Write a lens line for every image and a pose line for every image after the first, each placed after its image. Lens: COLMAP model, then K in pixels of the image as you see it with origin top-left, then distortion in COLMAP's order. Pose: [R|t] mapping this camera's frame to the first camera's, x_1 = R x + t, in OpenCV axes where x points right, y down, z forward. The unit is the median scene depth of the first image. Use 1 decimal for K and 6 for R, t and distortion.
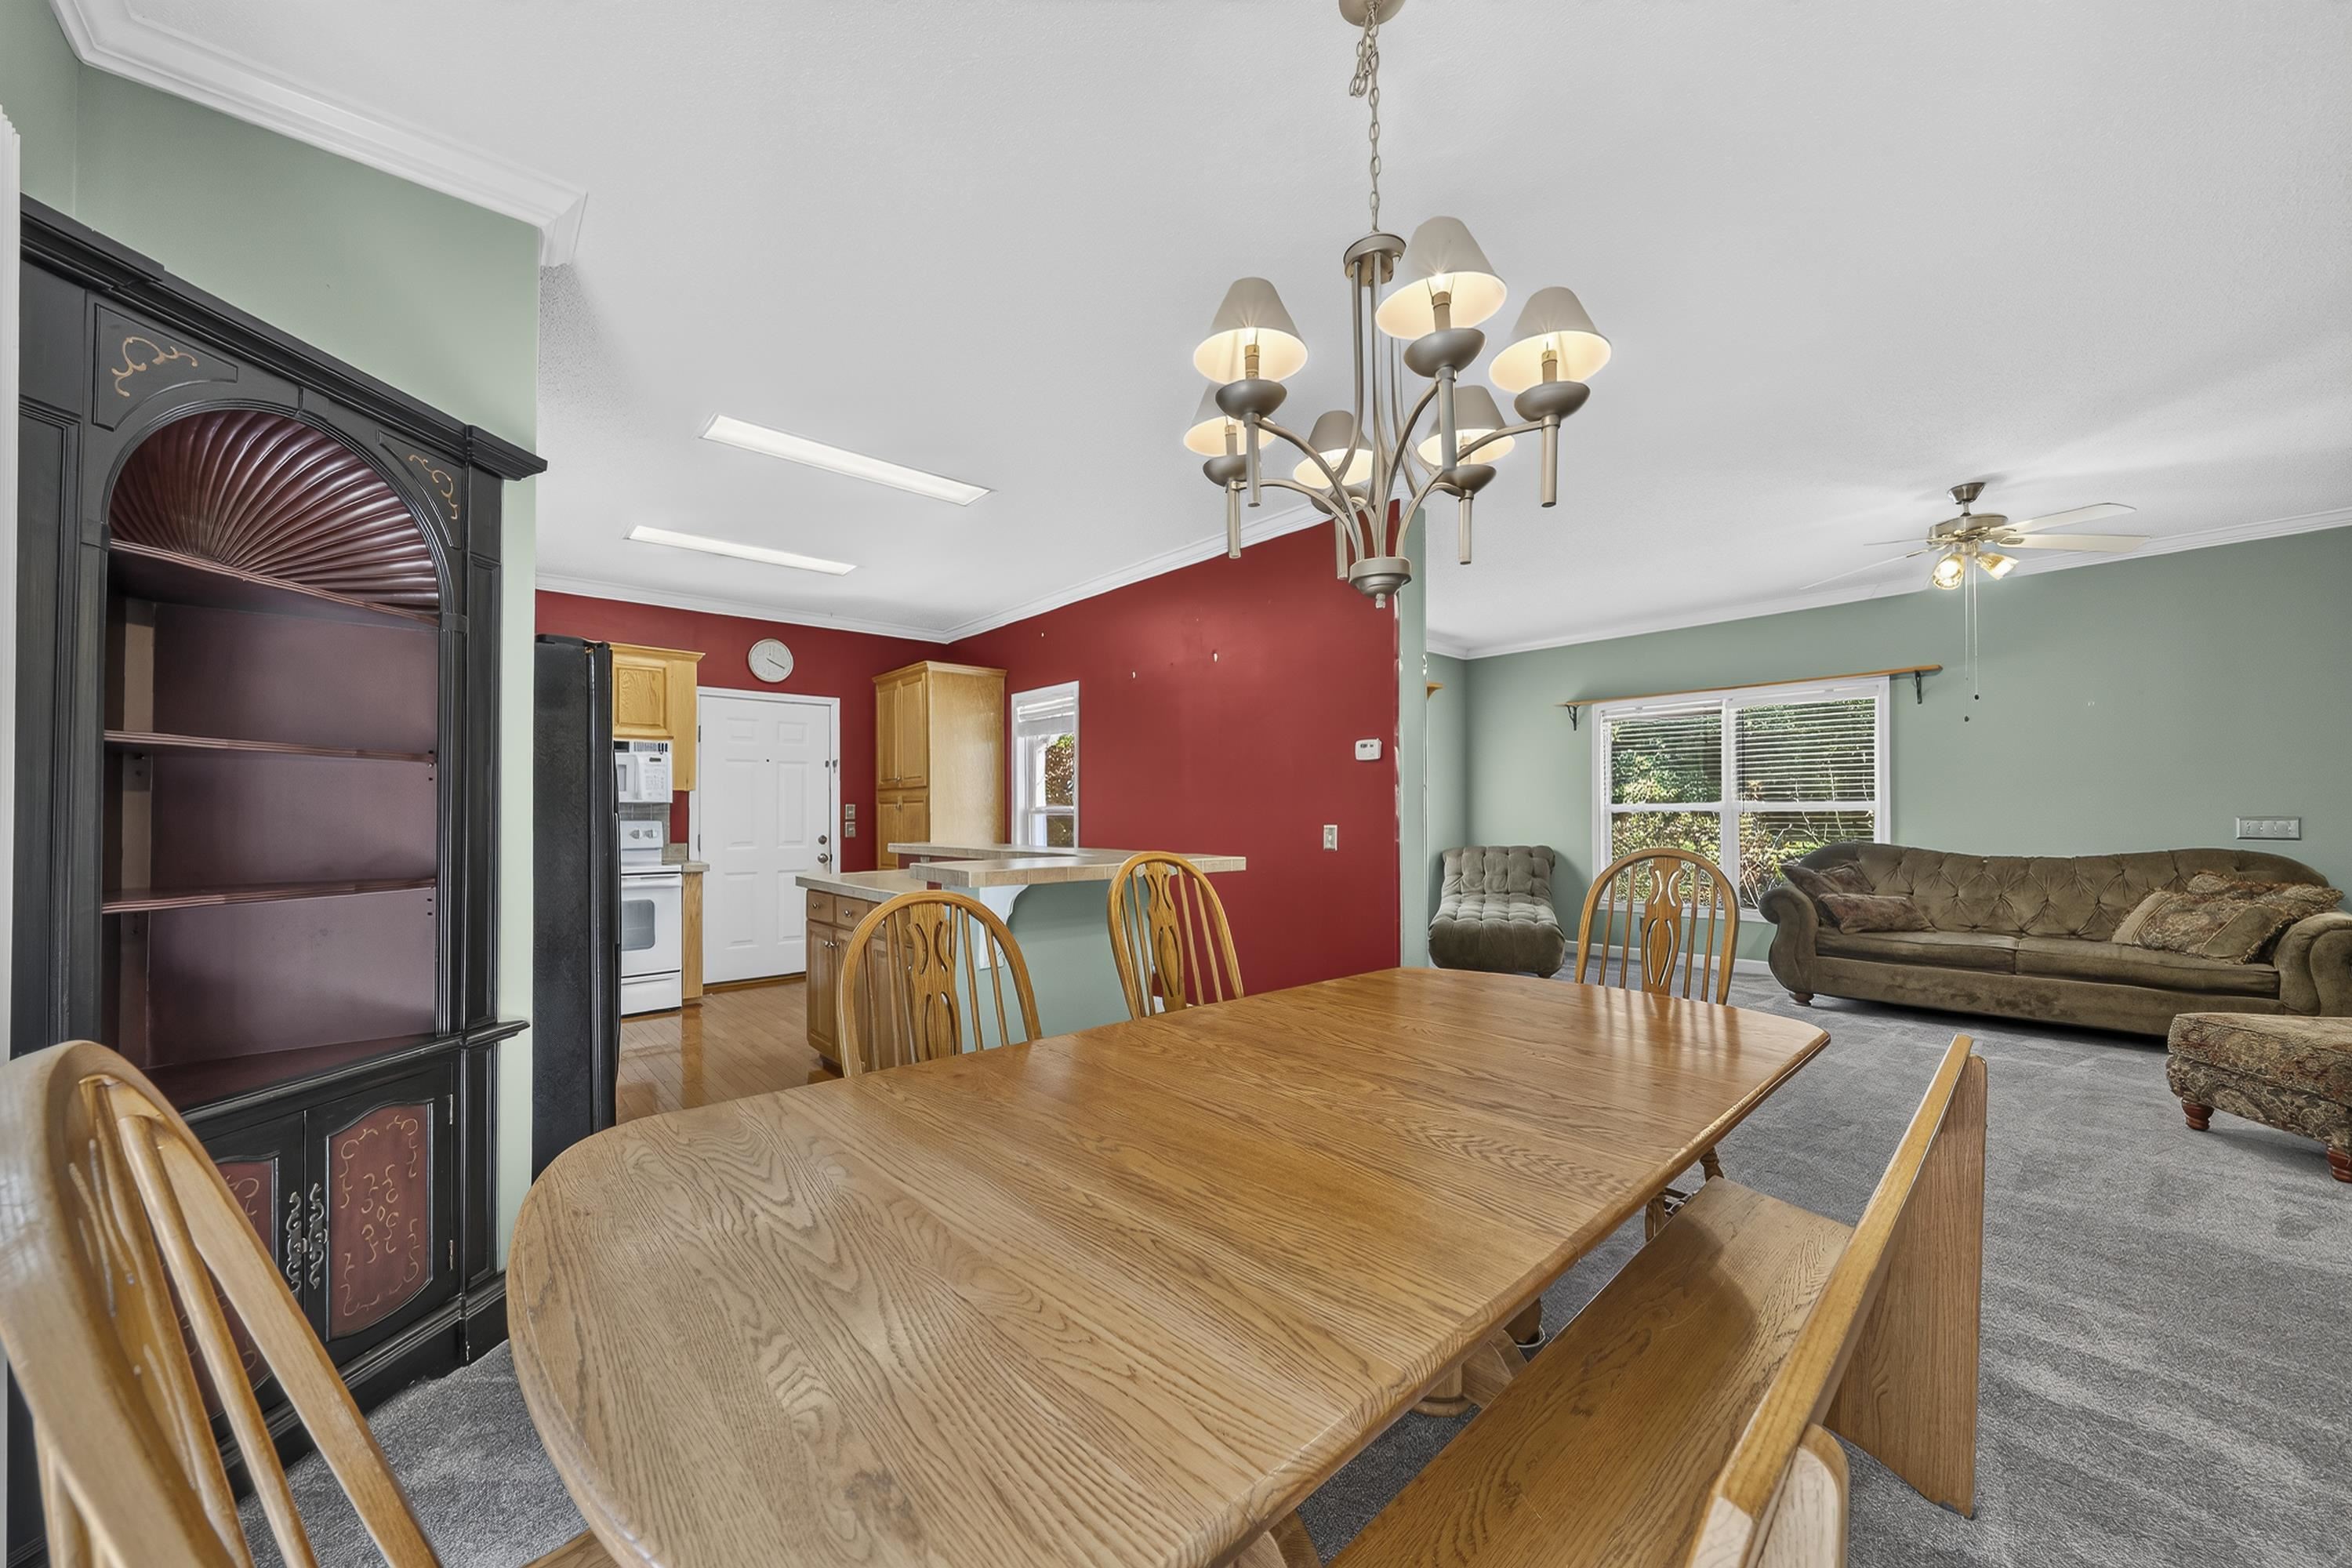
lens RADIAL K [[829.9, 0, 1174.1], [0, 829.9, 805.8], [0, 0, 1]] dist [-0.005404, 0.000116]
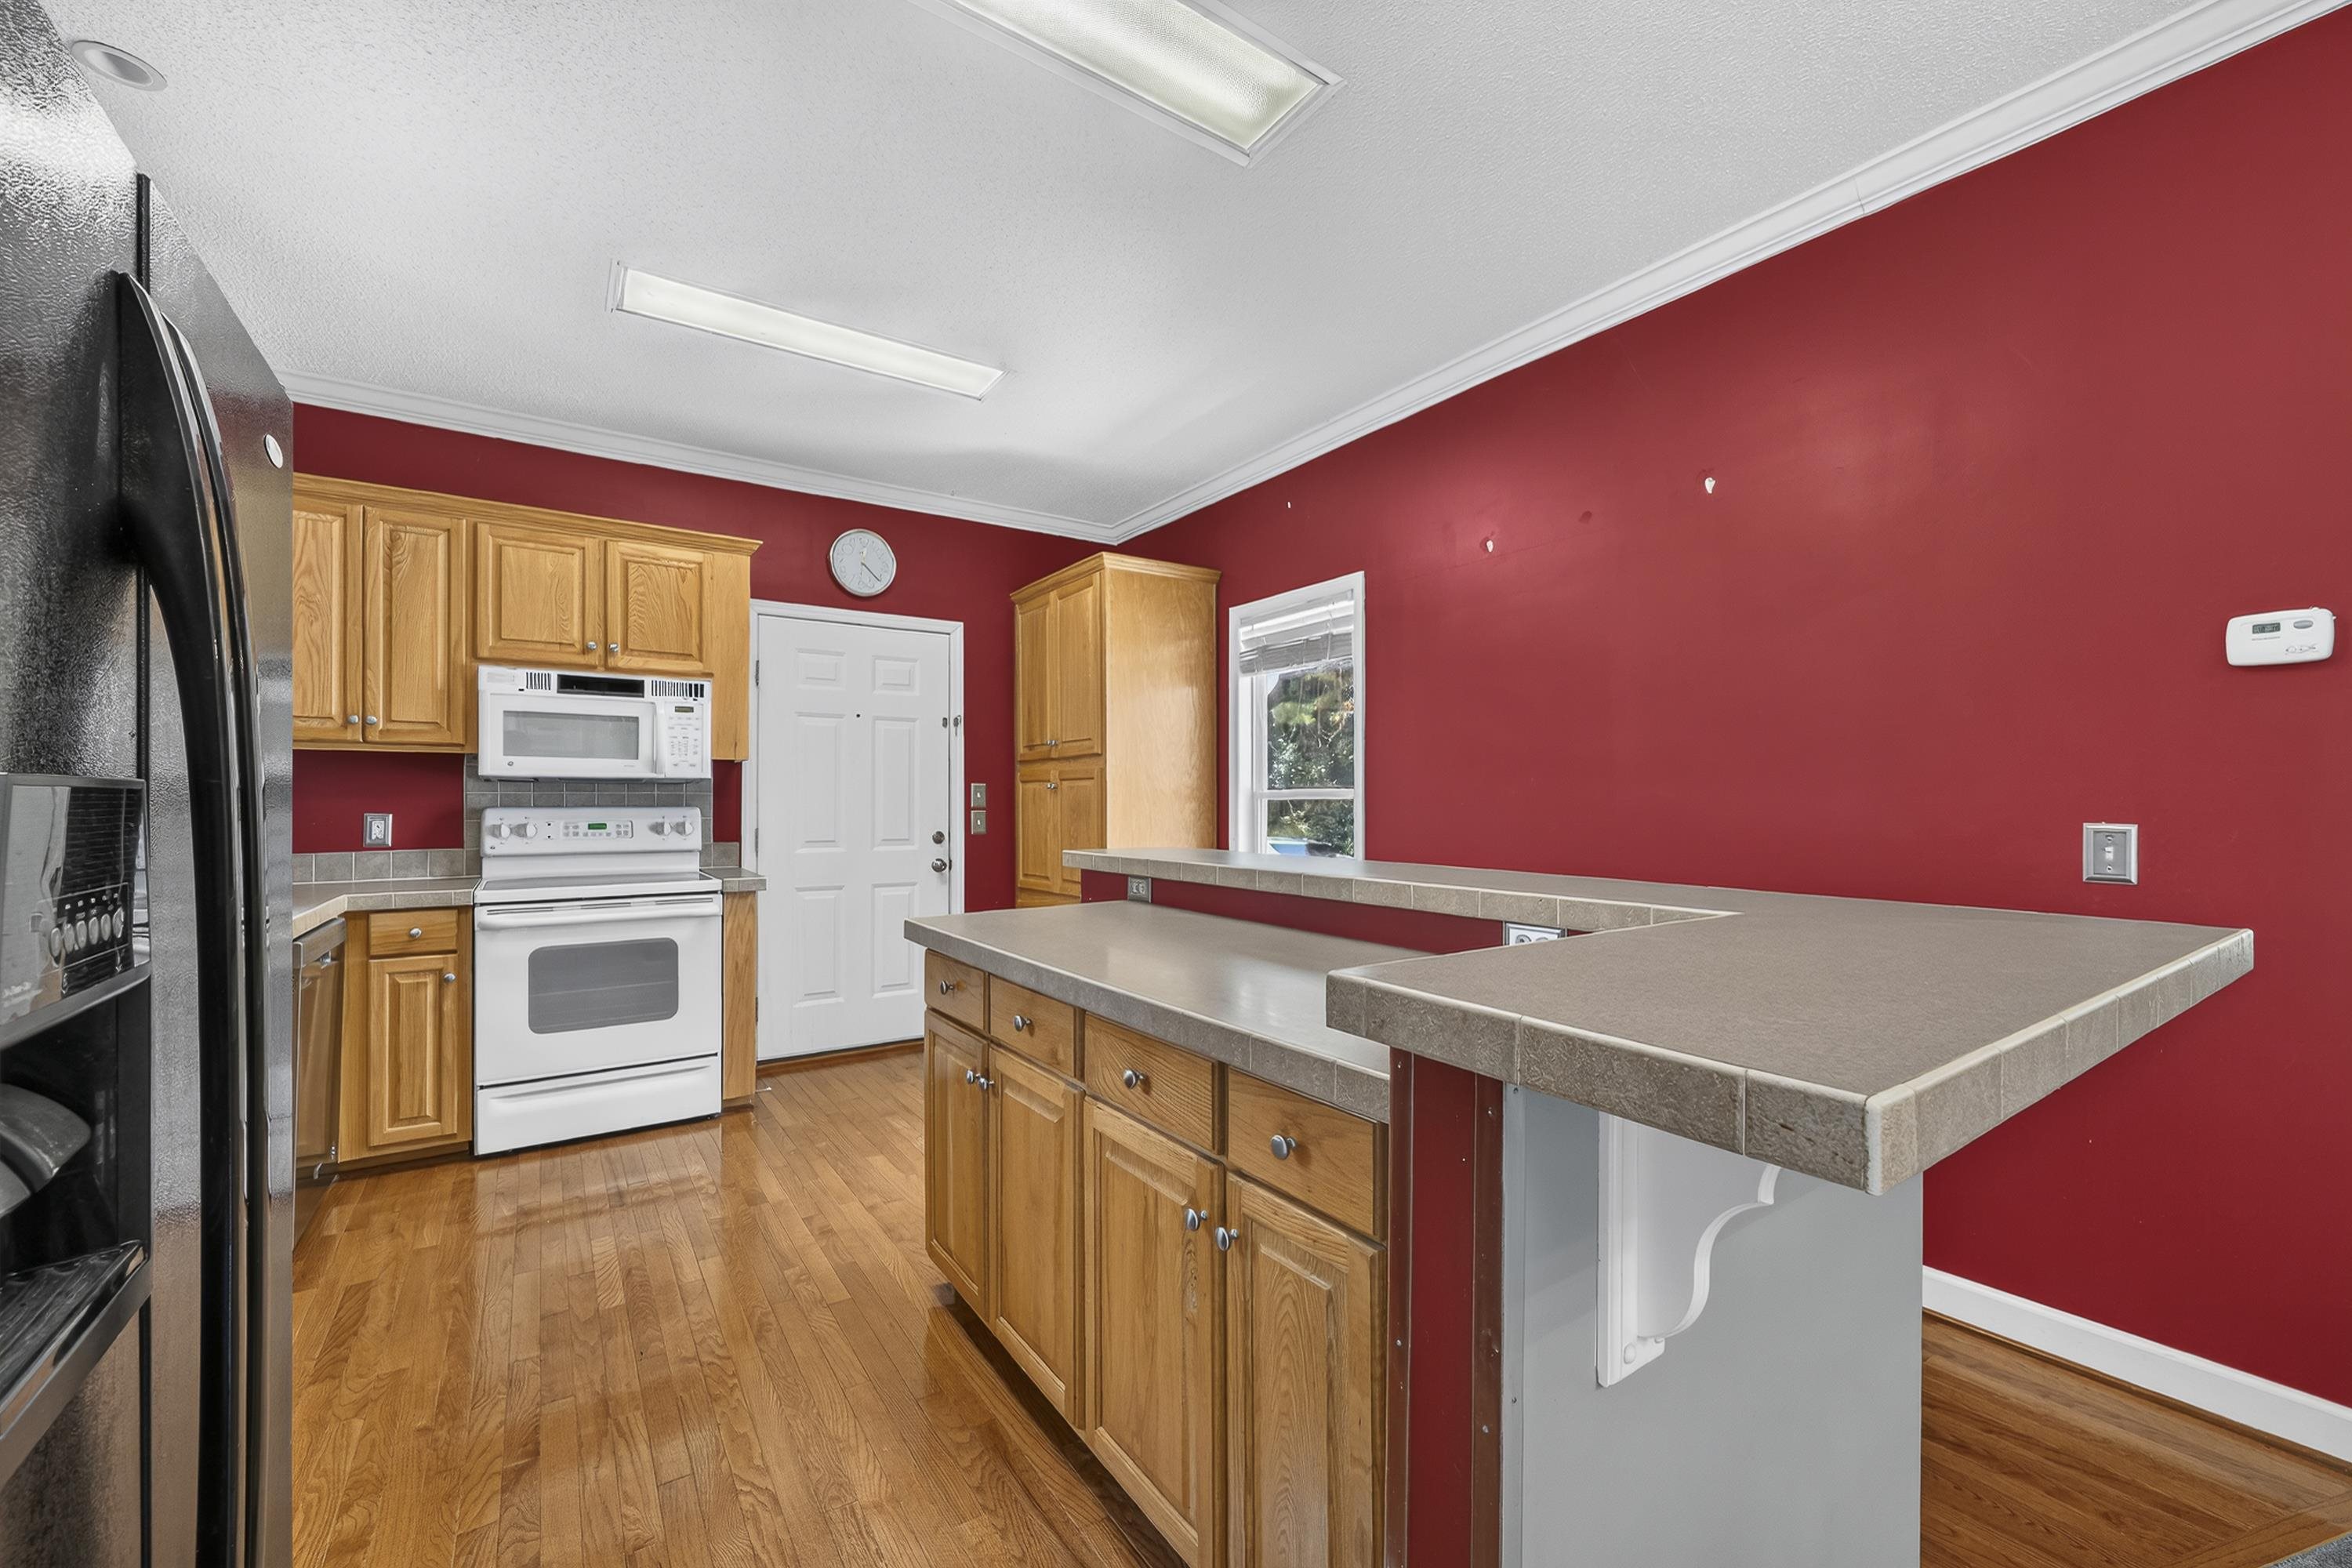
lens RADIAL K [[939.8, 0, 1192.8], [0, 939.8, 800.6], [0, 0, 1]] dist [0.000926, -0.000050]
pose [[0.992582, 0.003875, -0.121513, -0.151913], [-0.002945, 0.999965, 0.007836, 0.005866], [0.121539, -0.007420, 0.992559, 0.324831]]
